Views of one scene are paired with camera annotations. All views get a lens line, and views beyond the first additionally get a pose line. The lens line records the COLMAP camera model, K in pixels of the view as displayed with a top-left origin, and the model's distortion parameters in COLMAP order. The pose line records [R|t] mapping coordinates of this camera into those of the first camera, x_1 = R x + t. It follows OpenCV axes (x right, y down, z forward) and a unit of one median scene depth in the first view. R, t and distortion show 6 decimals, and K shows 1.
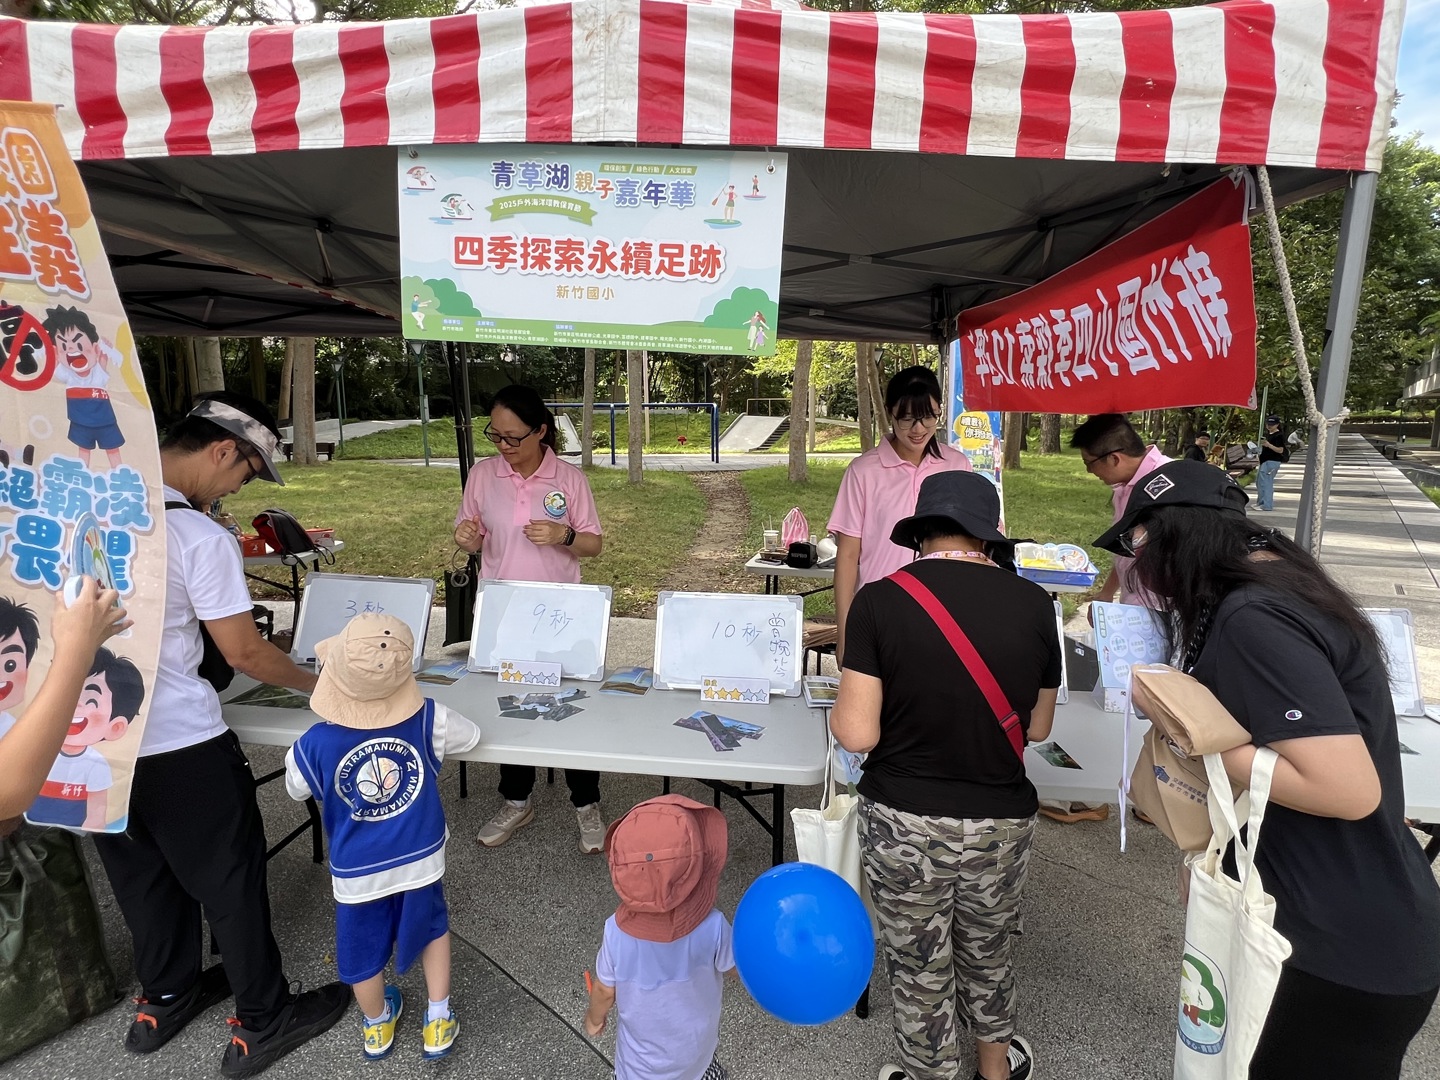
lens RADIAL K [[712.3, 0, 718.1], [0, 712.3, 536.9], [0, 0, 1]] dist [-0.004175, 0.001195]
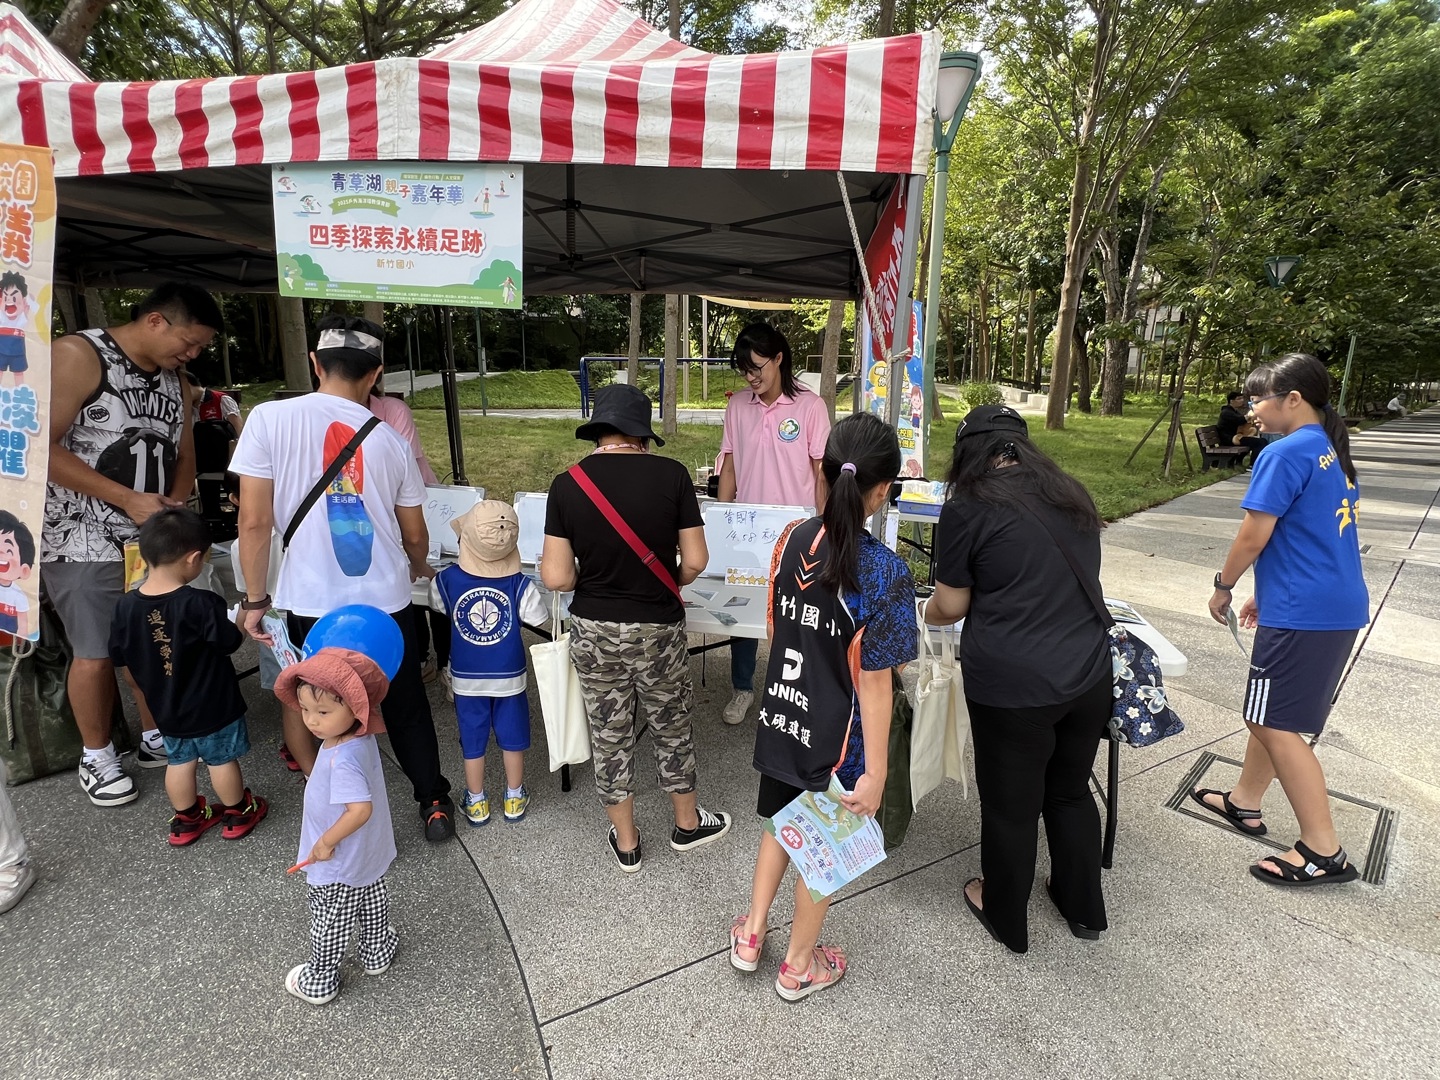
lens RADIAL K [[712.3, 0, 718.9], [0, 712.3, 540.8], [0, 0, 1]] dist [-0.004175, 0.001195]
pose [[0.994924, 0.034663, -0.094471, 0.654903], [-0.028655, 0.997524, 0.064226, 0.115415], [0.096463, -0.061193, 0.993454, -0.436890]]
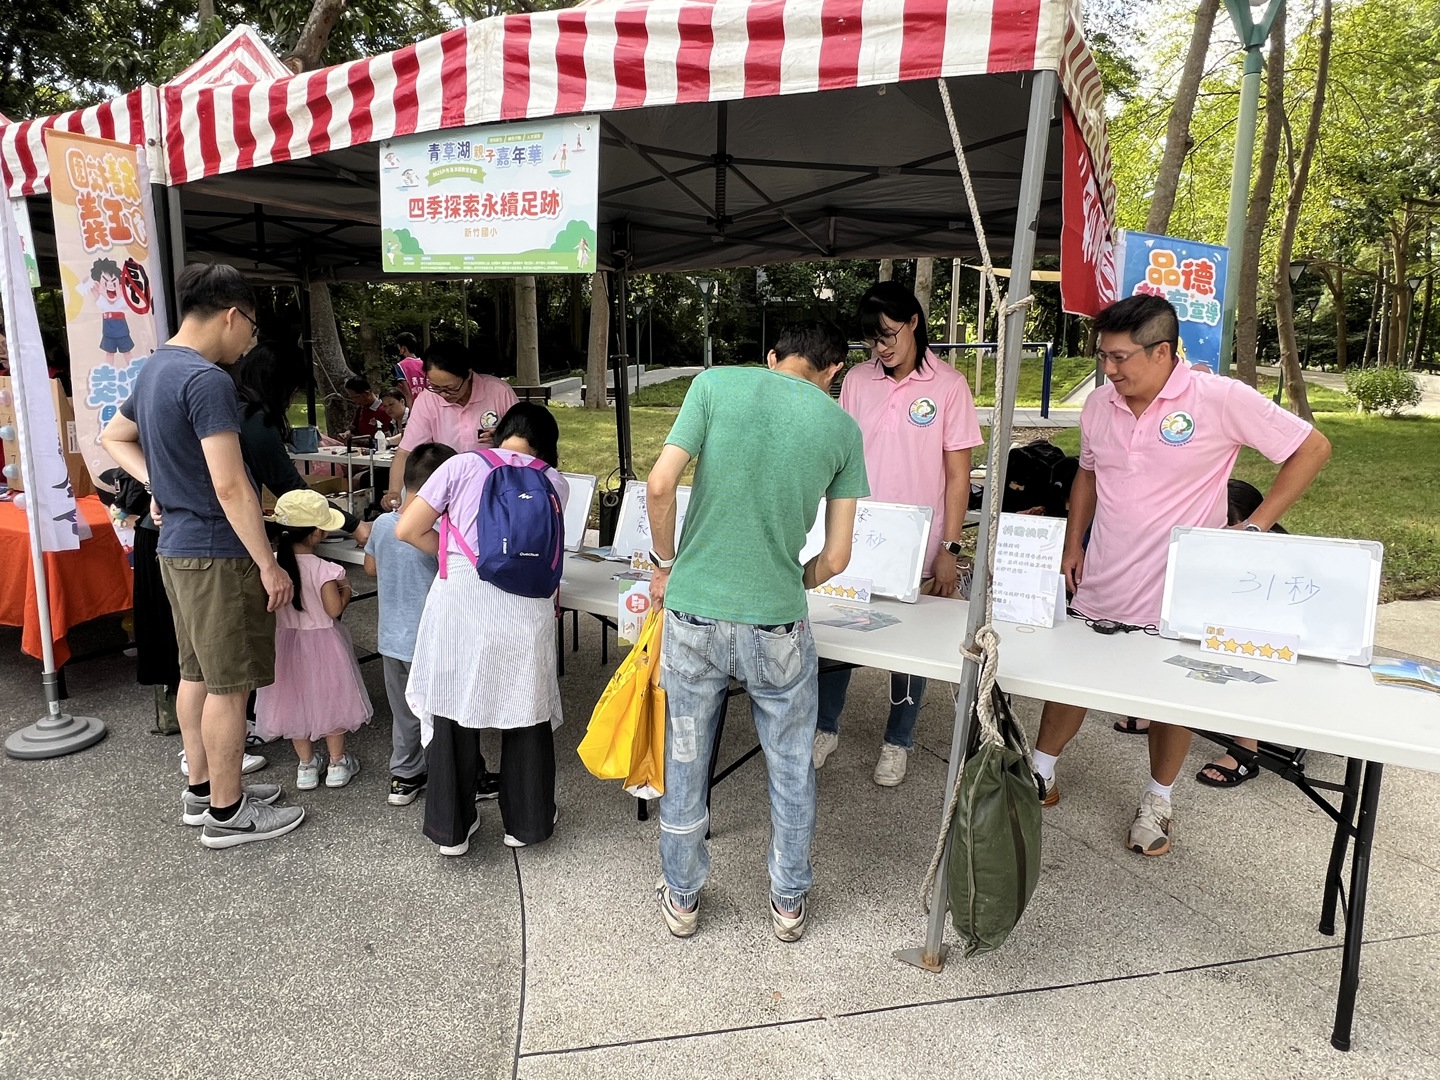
lens RADIAL K [[851.3, 0, 712.9], [0, 851.3, 544.7], [0, 0, 1]] dist [-0.006095, 0.003443]
pose [[0.910112, 0.083359, -0.405891, 0.992943], [-0.066644, 0.996250, 0.055169, 0.151357], [0.408967, -0.023160, 0.912255, -0.364770]]
